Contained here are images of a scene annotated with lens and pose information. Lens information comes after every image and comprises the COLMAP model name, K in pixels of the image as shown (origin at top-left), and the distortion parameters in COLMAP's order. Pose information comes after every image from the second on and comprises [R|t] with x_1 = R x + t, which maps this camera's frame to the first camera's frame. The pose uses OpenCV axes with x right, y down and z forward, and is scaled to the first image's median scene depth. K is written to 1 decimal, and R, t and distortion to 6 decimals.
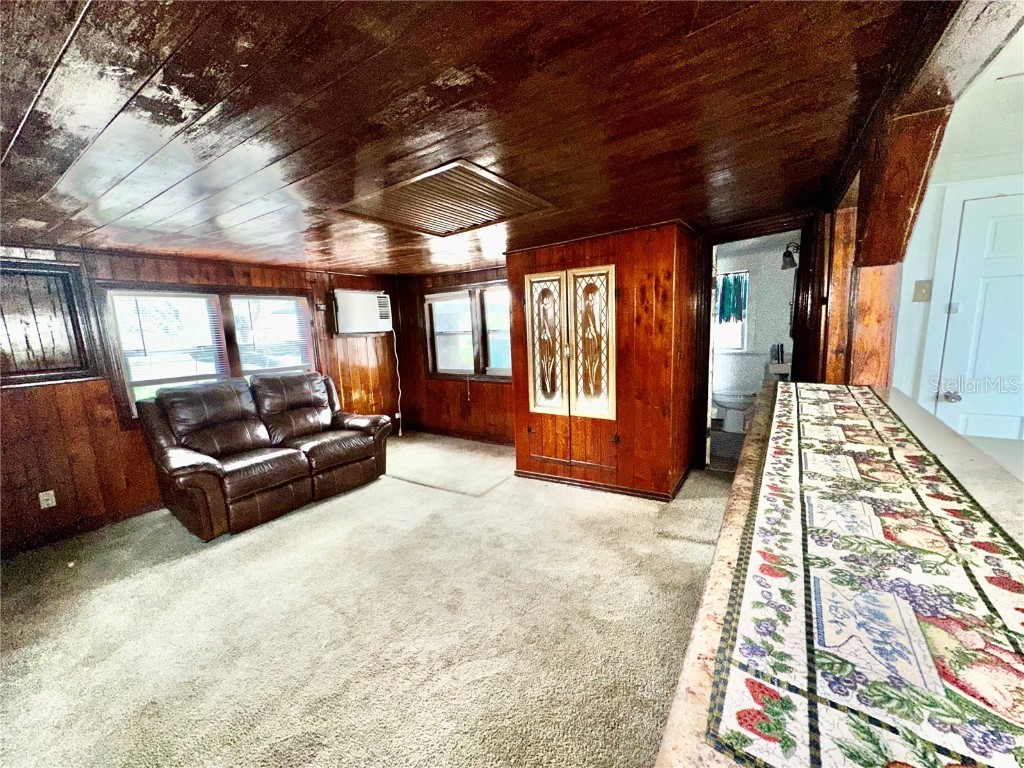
lens RADIAL K [[410.0, 0, 508.5], [0, 410.0, 383.7], [0, 0, 1]] dist [0.004242, 0.000603]
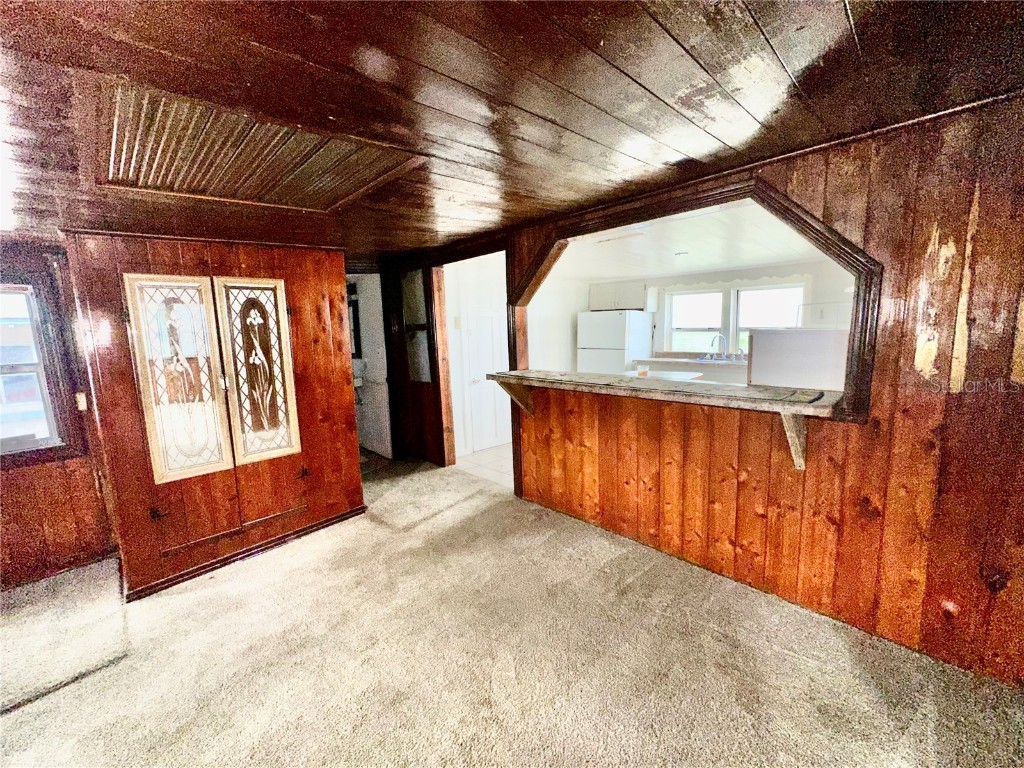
lens RADIAL K [[410.0, 0, 508.3], [0, 410.0, 383.0], [0, 0, 1]] dist [0.004242, 0.000603]
pose [[0.223609, -0.095859, 0.969954, -0.482269], [0.188154, 0.980679, 0.053542, -0.021191], [-0.956346, 0.170528, 0.237325, 0.320862]]
